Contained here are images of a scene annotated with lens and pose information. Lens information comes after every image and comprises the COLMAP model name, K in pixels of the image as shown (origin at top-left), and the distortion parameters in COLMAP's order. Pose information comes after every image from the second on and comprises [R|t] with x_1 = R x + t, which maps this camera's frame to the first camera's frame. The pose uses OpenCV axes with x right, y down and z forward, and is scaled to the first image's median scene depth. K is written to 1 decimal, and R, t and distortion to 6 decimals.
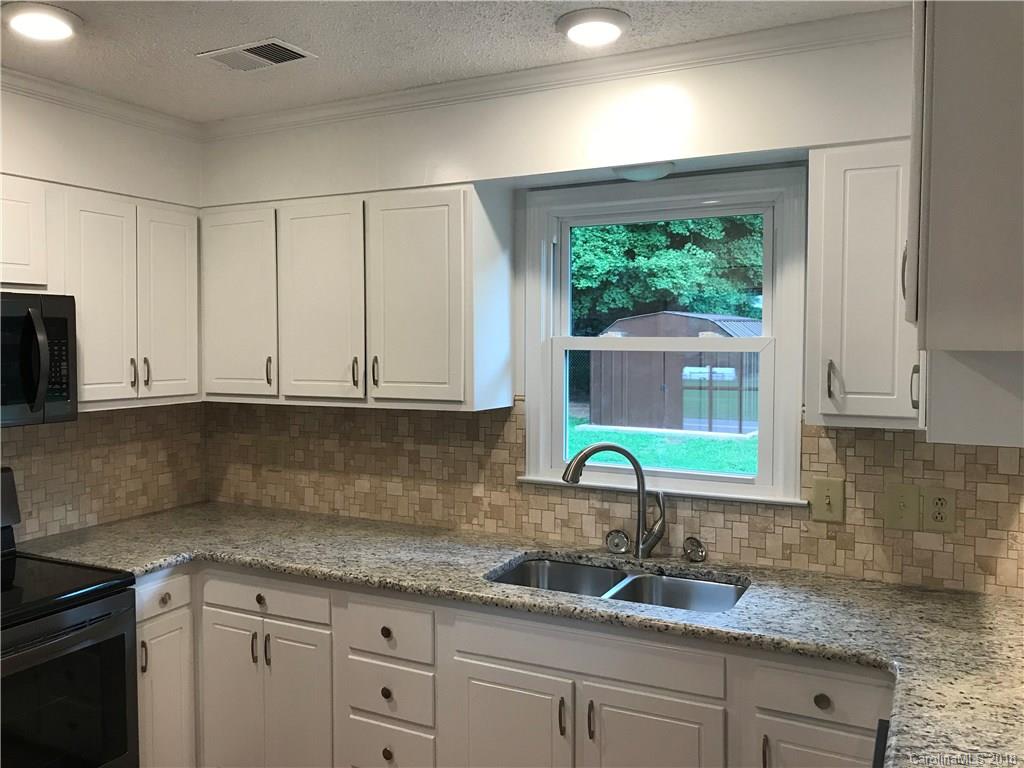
lens RADIAL K [[839.4, 0, 512.0], [0, 839.4, 384.0], [0, 0, 1]] dist [0.072561, -0.081160]
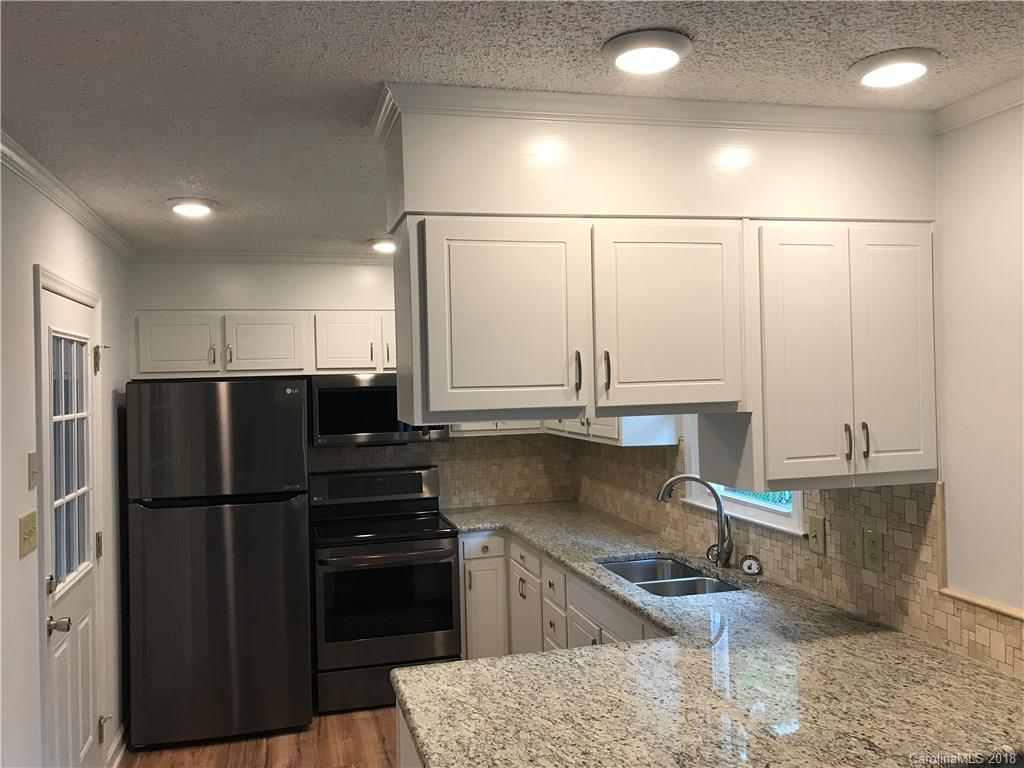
lens RADIAL K [[839.4, 0, 512.0], [0, 839.4, 384.0], [0, 0, 1]] dist [0.072561, -0.081160]
pose [[0.677189, -0.009821, -0.735744, 0.881282], [-0.014912, 0.999522, -0.027067, -0.032170], [0.735658, 0.029301, 0.676719, -0.111149]]
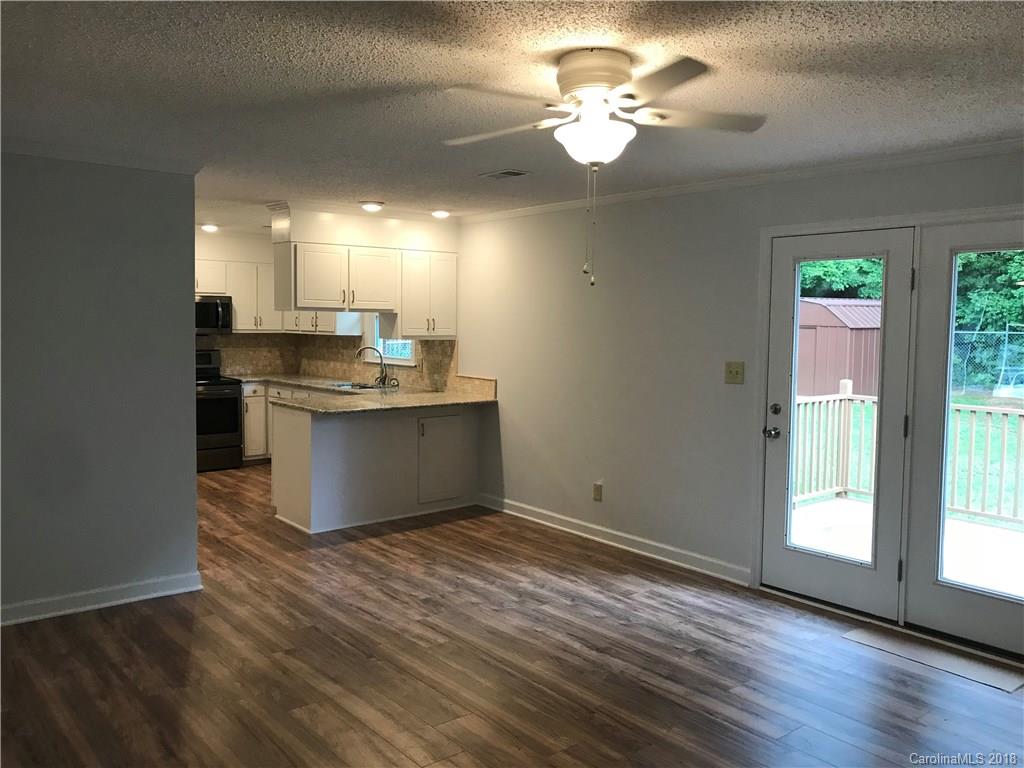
lens RADIAL K [[820.4, 0, 522.7], [0, 820.4, 380.2], [0, 0, 1]] dist [0.074860, -0.071971]
pose [[0.926167, 0.043125, -0.374641, 1.705919], [-0.035205, 0.998989, 0.027963, 0.088765], [0.375468, -0.012709, 0.926748, -1.517378]]
